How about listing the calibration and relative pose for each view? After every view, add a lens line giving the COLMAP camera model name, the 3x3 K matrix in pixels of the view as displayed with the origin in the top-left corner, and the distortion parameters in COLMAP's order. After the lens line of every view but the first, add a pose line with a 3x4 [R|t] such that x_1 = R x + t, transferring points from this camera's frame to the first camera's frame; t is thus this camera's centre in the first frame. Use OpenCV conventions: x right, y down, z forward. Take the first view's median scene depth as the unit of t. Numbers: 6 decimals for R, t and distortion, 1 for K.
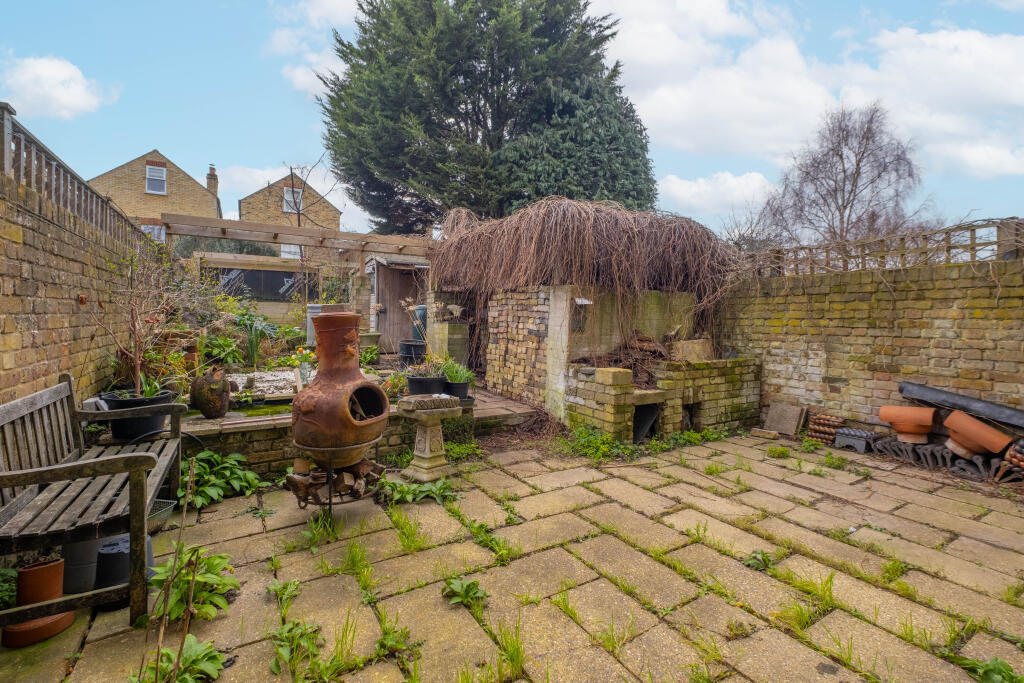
lens RADIAL K [[456.4, 0, 506.9], [0, 456.4, 336.9], [0, 0, 1]] dist [-0.002218, -0.000998]
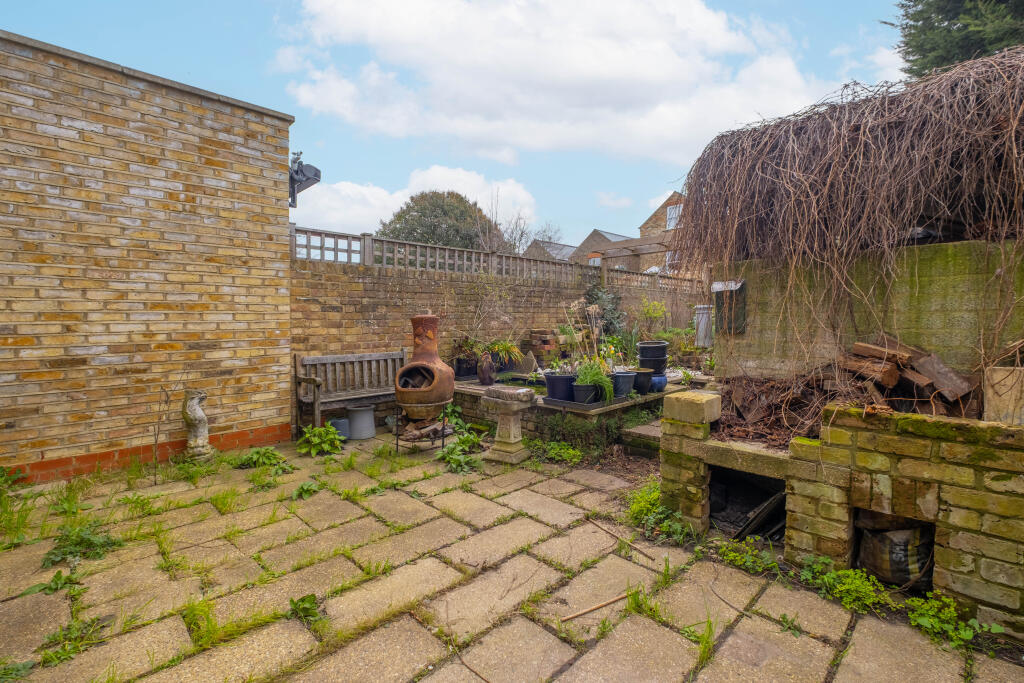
lens RADIAL K [[456.4, 0, 519.8], [0, 456.4, 347.9], [0, 0, 1]] dist [-0.002218, -0.000998]
pose [[0.251369, 0.039672, -0.967078, 0.967185], [-0.026394, 0.999069, 0.034124, -0.010532], [0.967532, 0.016947, 0.252182, 0.783635]]
